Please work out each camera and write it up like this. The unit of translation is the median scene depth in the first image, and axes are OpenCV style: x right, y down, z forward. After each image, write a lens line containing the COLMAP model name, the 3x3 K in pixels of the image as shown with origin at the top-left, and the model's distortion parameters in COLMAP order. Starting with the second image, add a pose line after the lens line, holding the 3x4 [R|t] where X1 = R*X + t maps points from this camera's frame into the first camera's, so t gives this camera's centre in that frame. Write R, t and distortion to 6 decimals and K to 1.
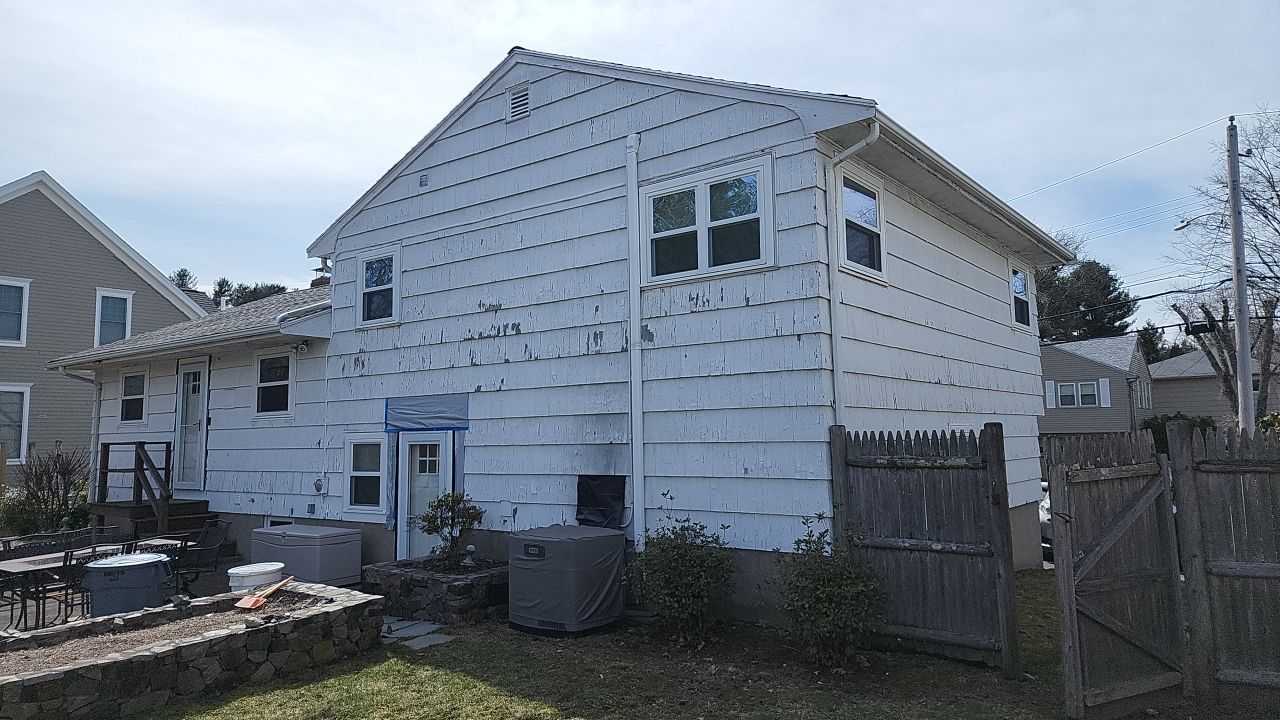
lens RADIAL K [[878.8, 0, 646.3], [0, 878.8, 348.6], [0, 0, 1]] dist [-0.001176, -0.022597]
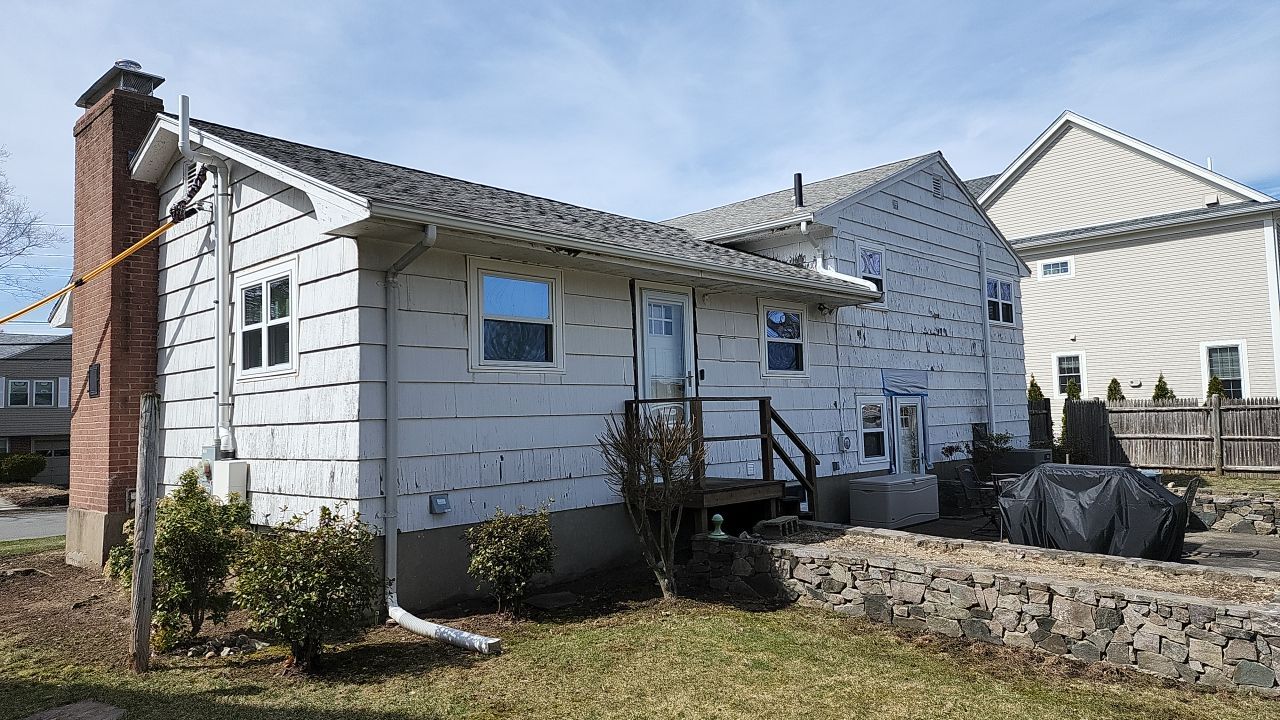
lens RADIAL K [[878.8, 0, 636.2], [0, 878.8, 361.8], [0, 0, 1]] dist [-0.001176, -0.022597]
pose [[0.143932, 0.078961, 0.986432, -1.510319], [-0.080697, 0.994428, -0.067827, 0.153620], [-0.986292, -0.069839, 0.149502, 1.121979]]
